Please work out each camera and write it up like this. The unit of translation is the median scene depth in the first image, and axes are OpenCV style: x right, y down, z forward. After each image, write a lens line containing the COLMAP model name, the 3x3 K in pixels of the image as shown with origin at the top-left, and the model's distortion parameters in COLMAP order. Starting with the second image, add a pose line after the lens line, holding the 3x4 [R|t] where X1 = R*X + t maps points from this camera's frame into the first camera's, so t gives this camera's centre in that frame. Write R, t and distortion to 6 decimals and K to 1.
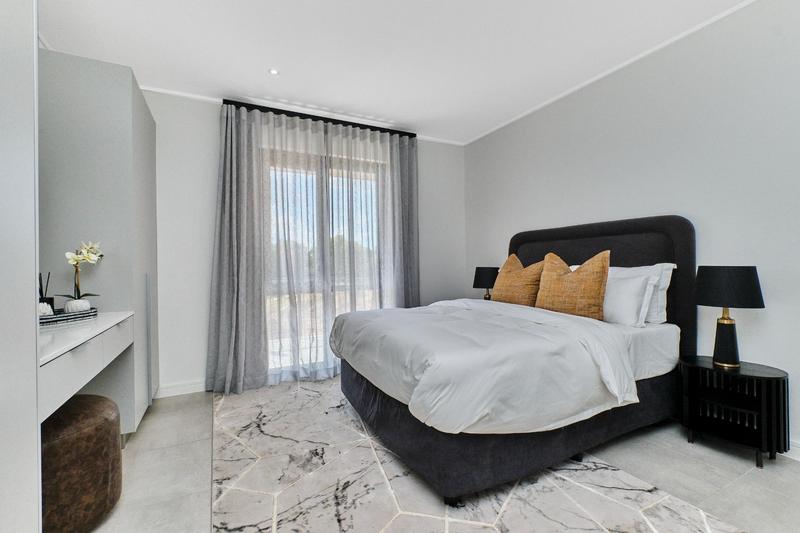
lens RADIAL K [[351.7, 0, 400.0], [0, 351.7, 266.5], [0, 0, 1]] dist [0.001170, 0.000135]
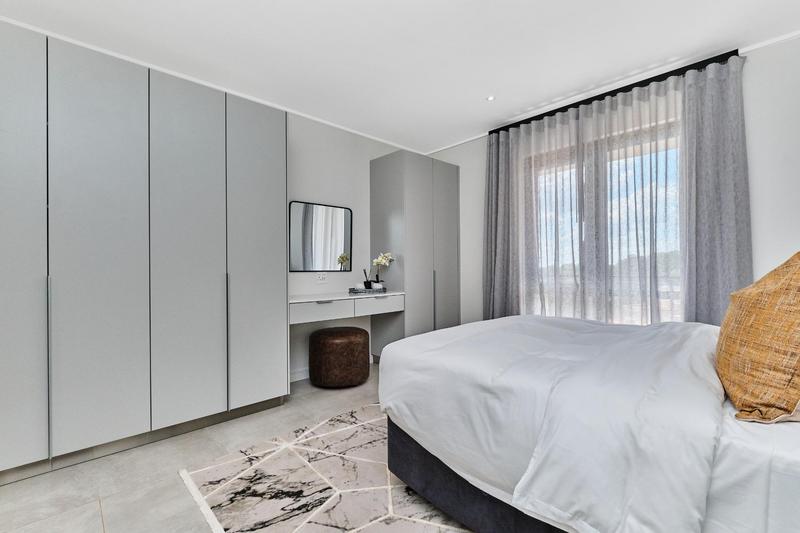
lens RADIAL K [[353.7, 0, 400.0], [0, 353.7, 266.5], [0, 0, 1]] dist [0.038899, -0.000187]
pose [[0.292843, 0.012848, -0.956074, 0.577501], [-0.001143, 0.999914, 0.013087, -0.014052], [0.956160, -0.002739, 0.292833, 0.311263]]
